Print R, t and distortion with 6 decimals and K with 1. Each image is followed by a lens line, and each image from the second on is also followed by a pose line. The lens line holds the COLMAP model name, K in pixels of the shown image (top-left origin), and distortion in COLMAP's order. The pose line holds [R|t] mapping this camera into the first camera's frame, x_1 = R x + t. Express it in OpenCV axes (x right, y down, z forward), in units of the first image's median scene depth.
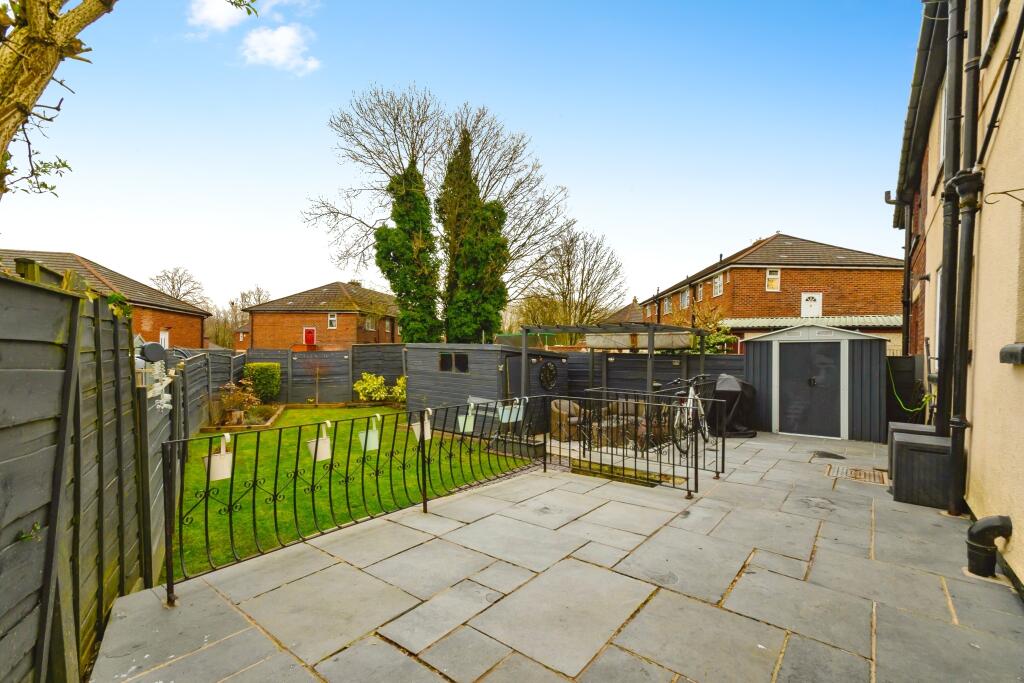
lens RADIAL K [[449.1, 0, 513.9], [0, 449.1, 352.1], [0, 0, 1]] dist [-0.001026, 0.000301]
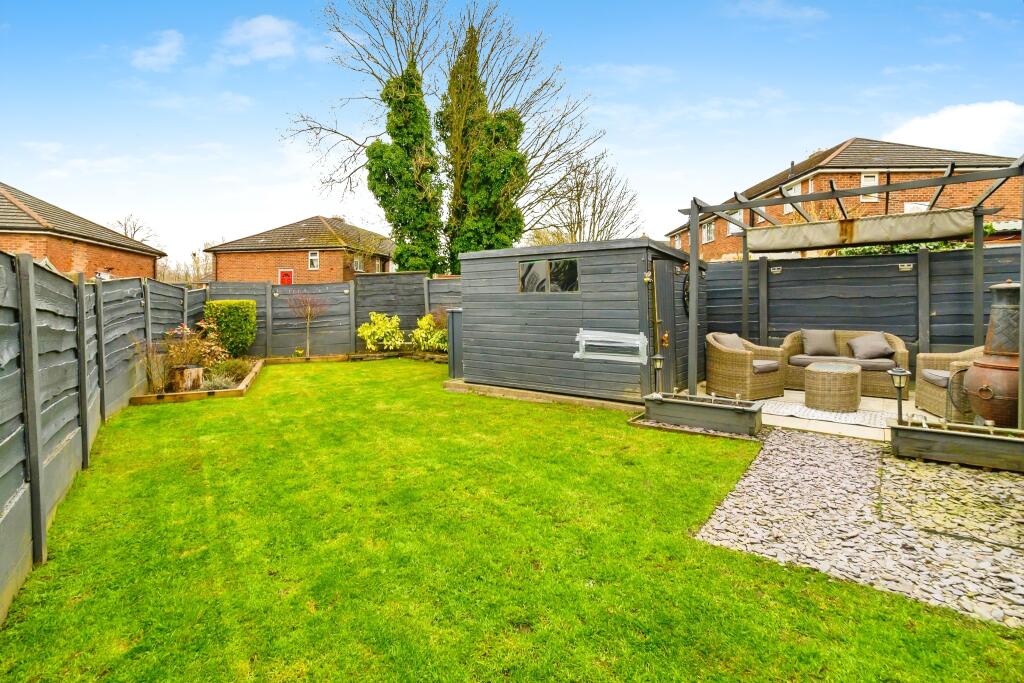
lens RADIAL K [[452.5, 0, 491.0], [0, 452.5, 286.4], [0, 0, 1]] dist [0.002135, 0.000224]
pose [[0.999471, -0.027422, 0.017492, -0.100046], [0.028172, 0.998625, -0.044203, 0.027829], [-0.016256, 0.044672, 0.998869, 0.172264]]
